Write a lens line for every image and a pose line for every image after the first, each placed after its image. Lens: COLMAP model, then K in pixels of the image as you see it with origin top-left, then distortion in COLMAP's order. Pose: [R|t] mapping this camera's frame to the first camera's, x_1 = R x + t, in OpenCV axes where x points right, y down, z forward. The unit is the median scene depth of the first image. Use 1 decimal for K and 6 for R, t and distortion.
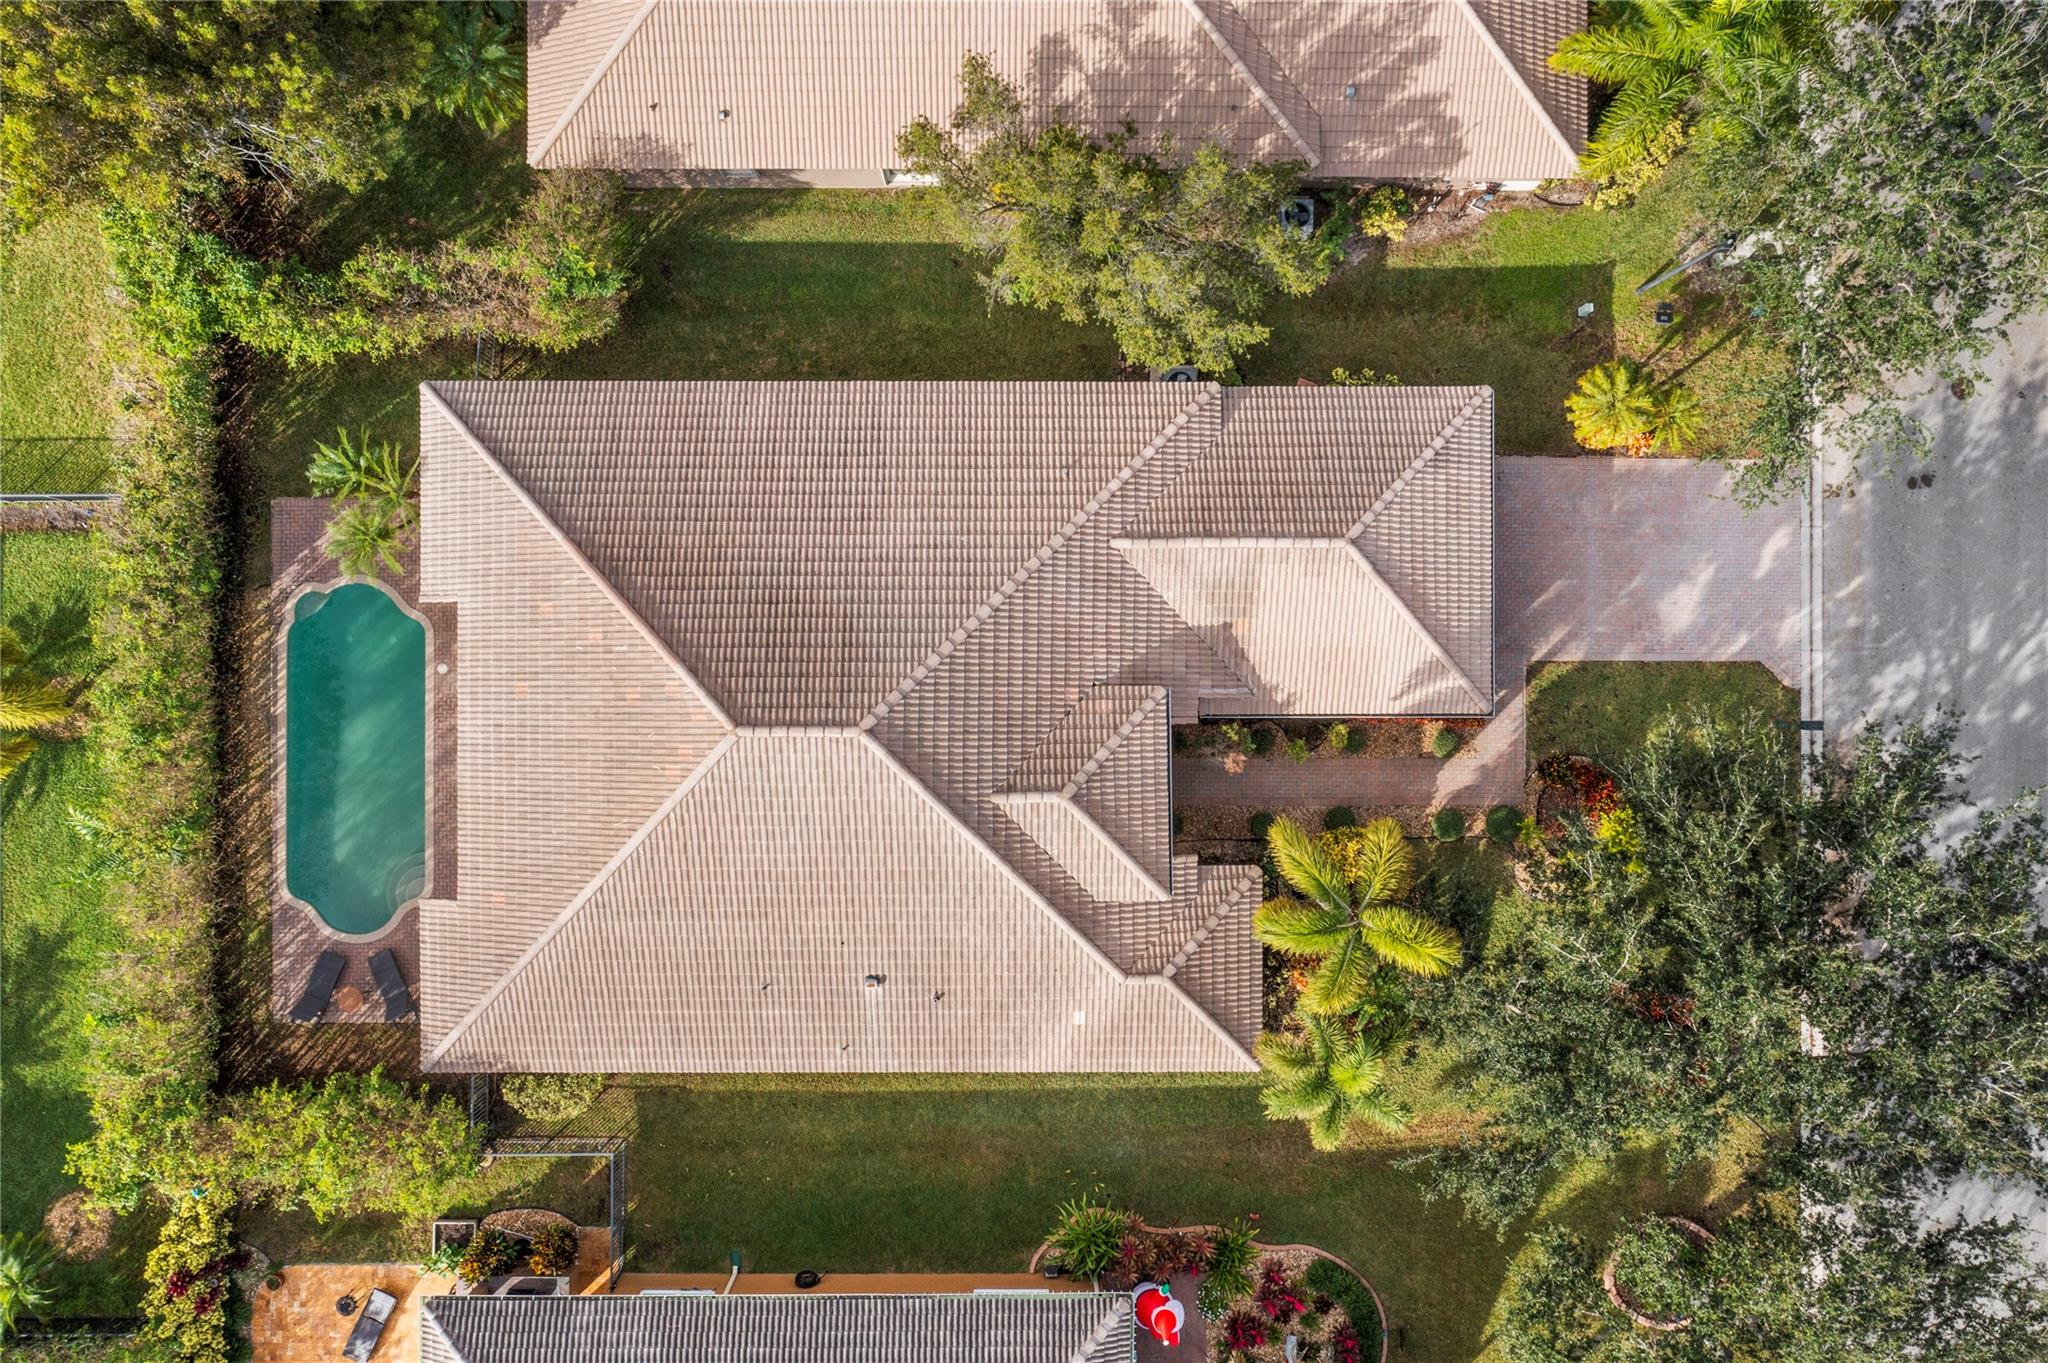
lens RADIAL K [[1655.8, 0, 1022.5], [0, 1655.8, 676.1], [0, 0, 1]] dist [-0.014104, 0.000255]
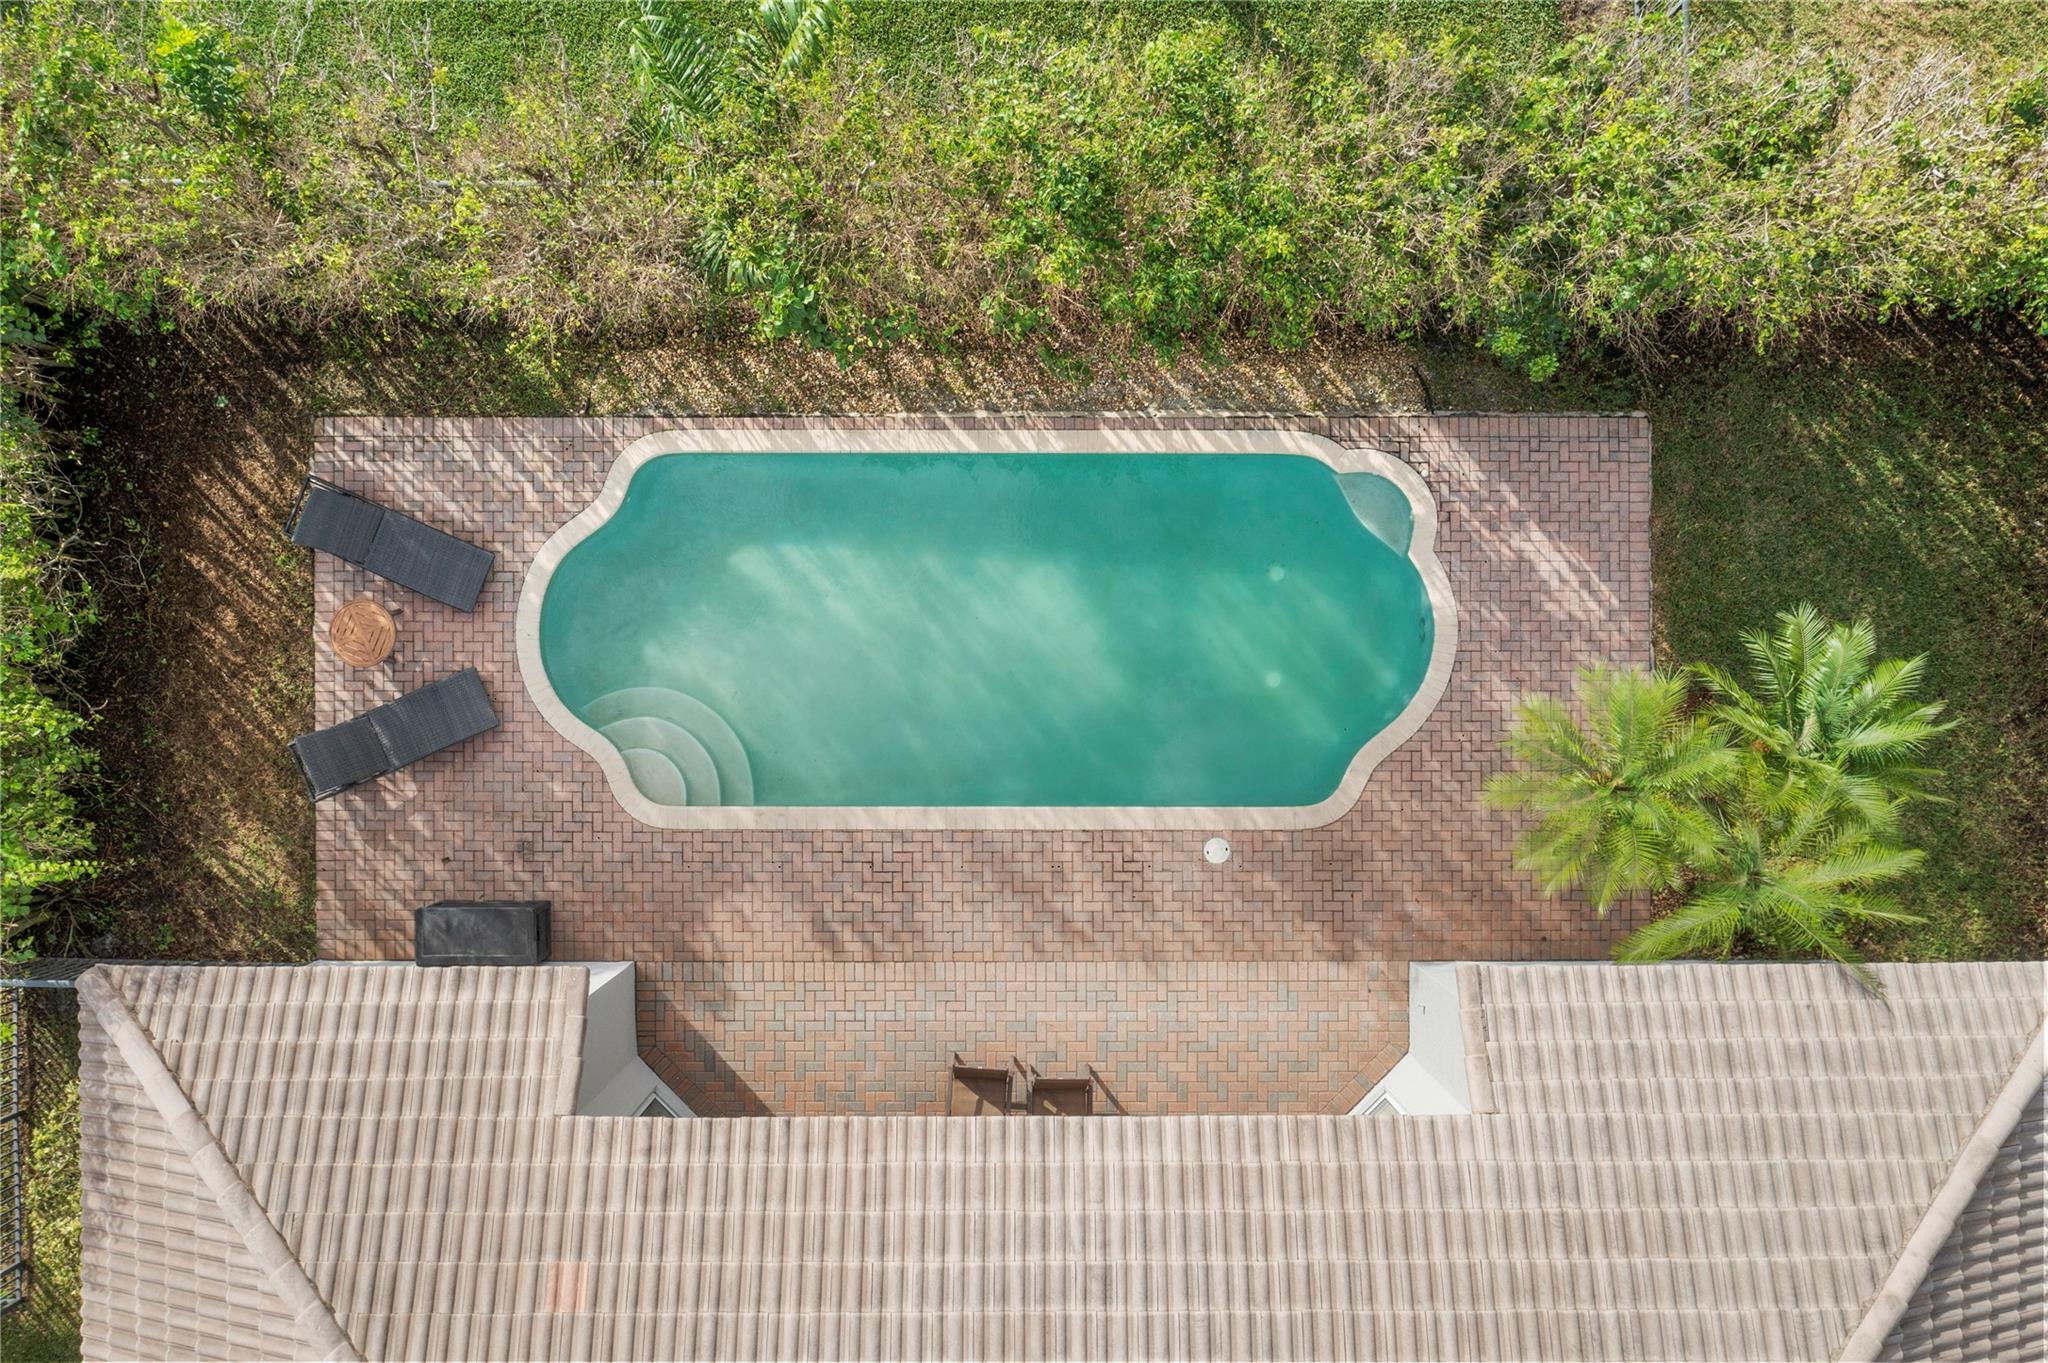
lens RADIAL K [[1655.8, 0, 1021.0], [0, 1655.8, 681.6], [0, 0, 1]] dist [-0.014104, 0.000255]
pose [[-0.002010, 0.999938, -0.010977, -0.387719], [-0.999991, -0.001969, 0.003775, 0.040218], [0.003753, 0.010984, 0.999933, 0.608252]]
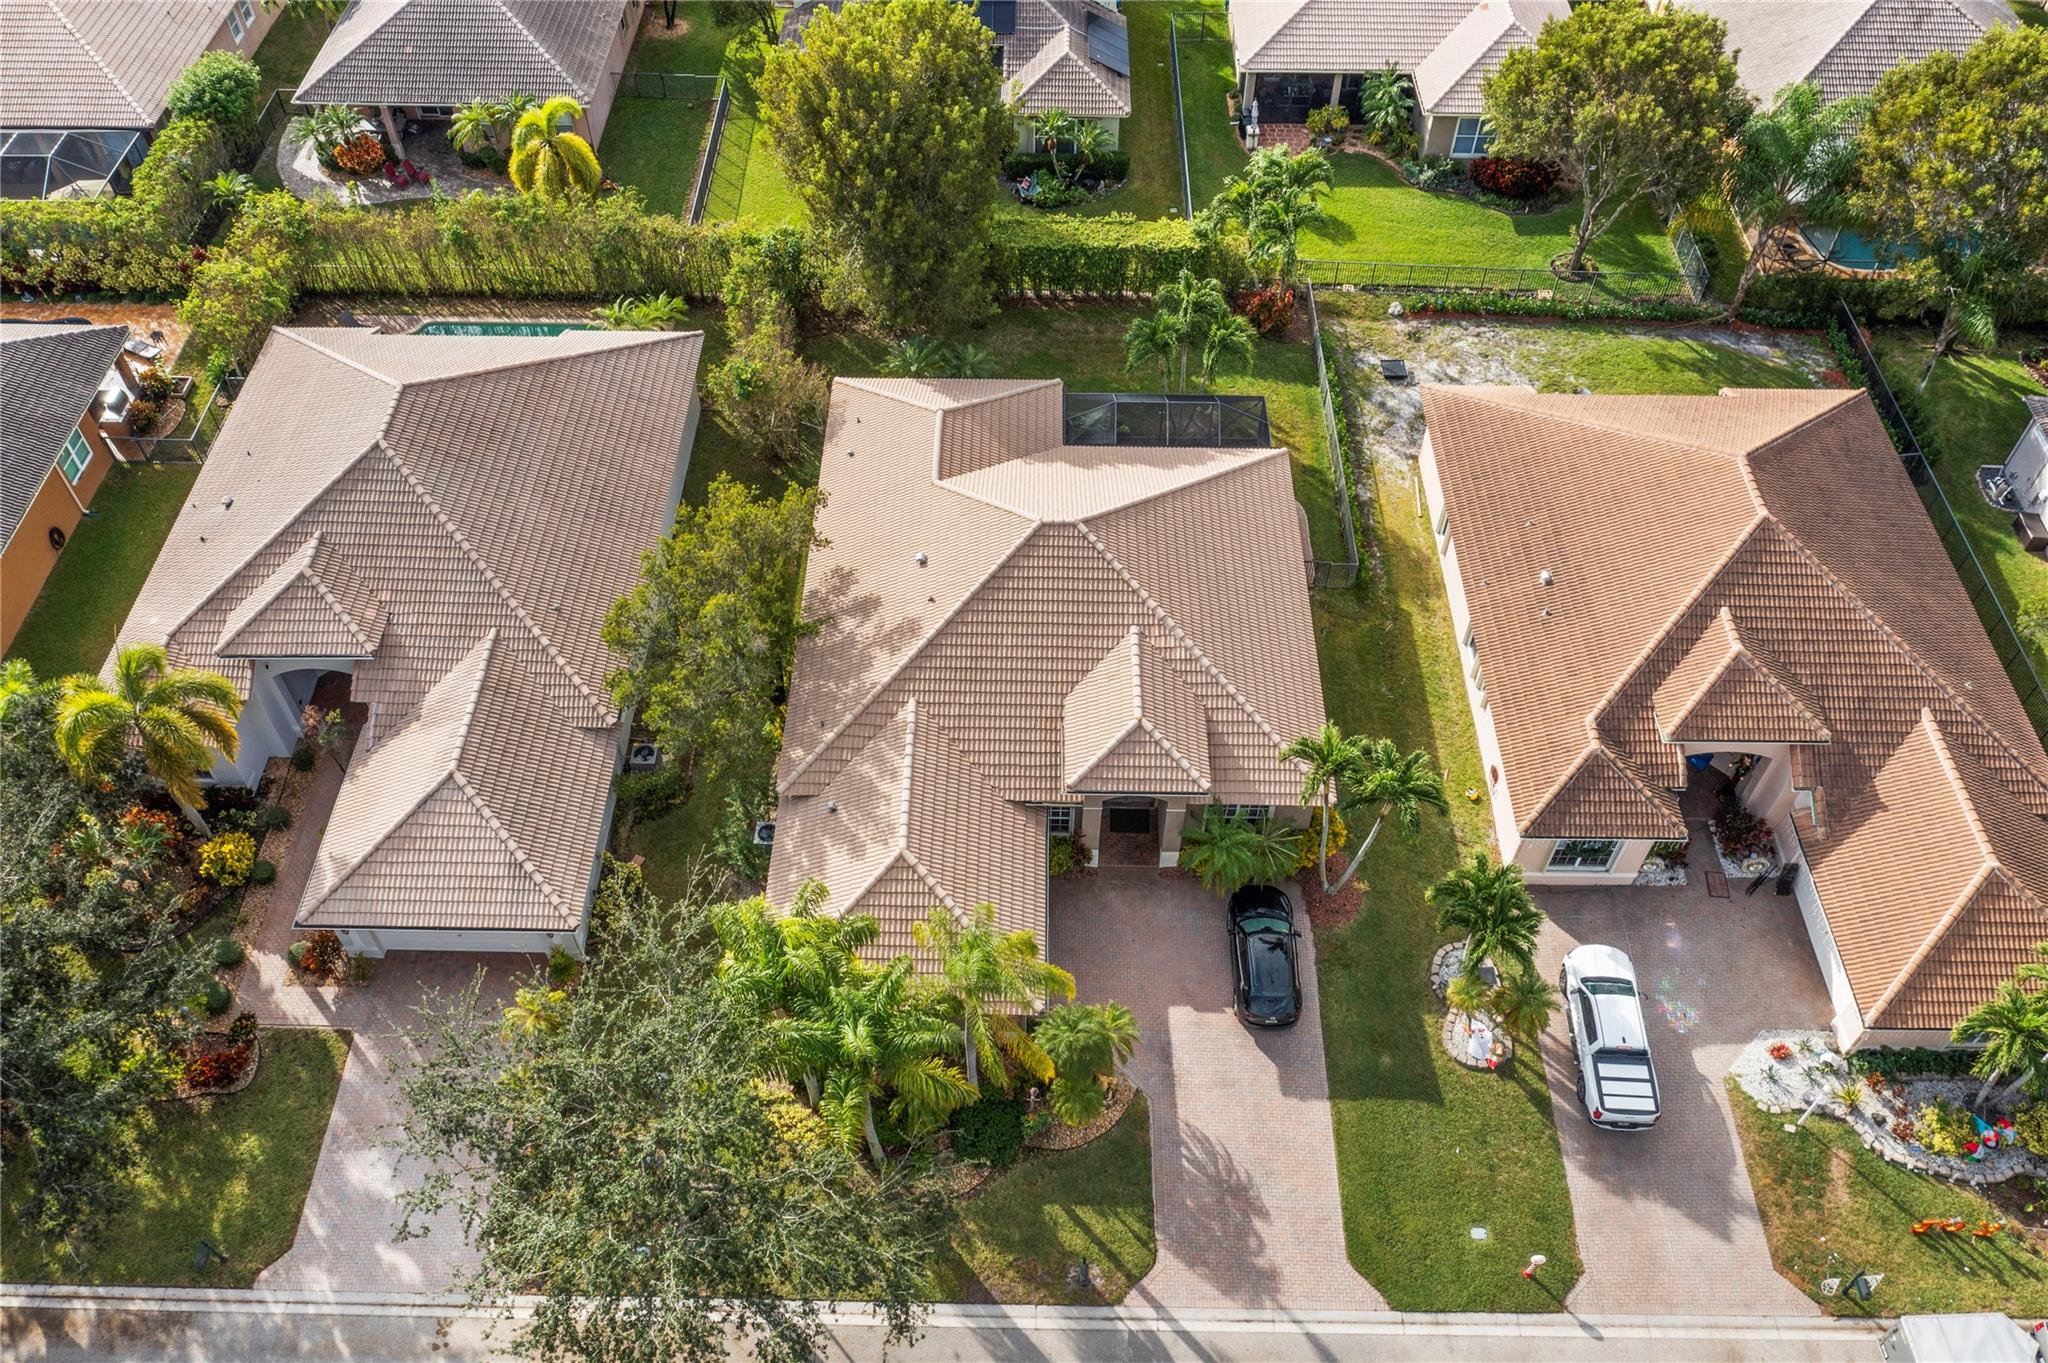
lens RADIAL K [[1655.8, 0, 1022.2], [0, 1655.8, 680.7], [0, 0, 1]] dist [-0.014104, 0.000255]
pose [[-0.020486, 0.754381, -0.656117, 0.856858], [-0.999734, -0.008517, 0.021422, -0.482468], [0.010572, 0.656382, 0.754355, 0.025822]]
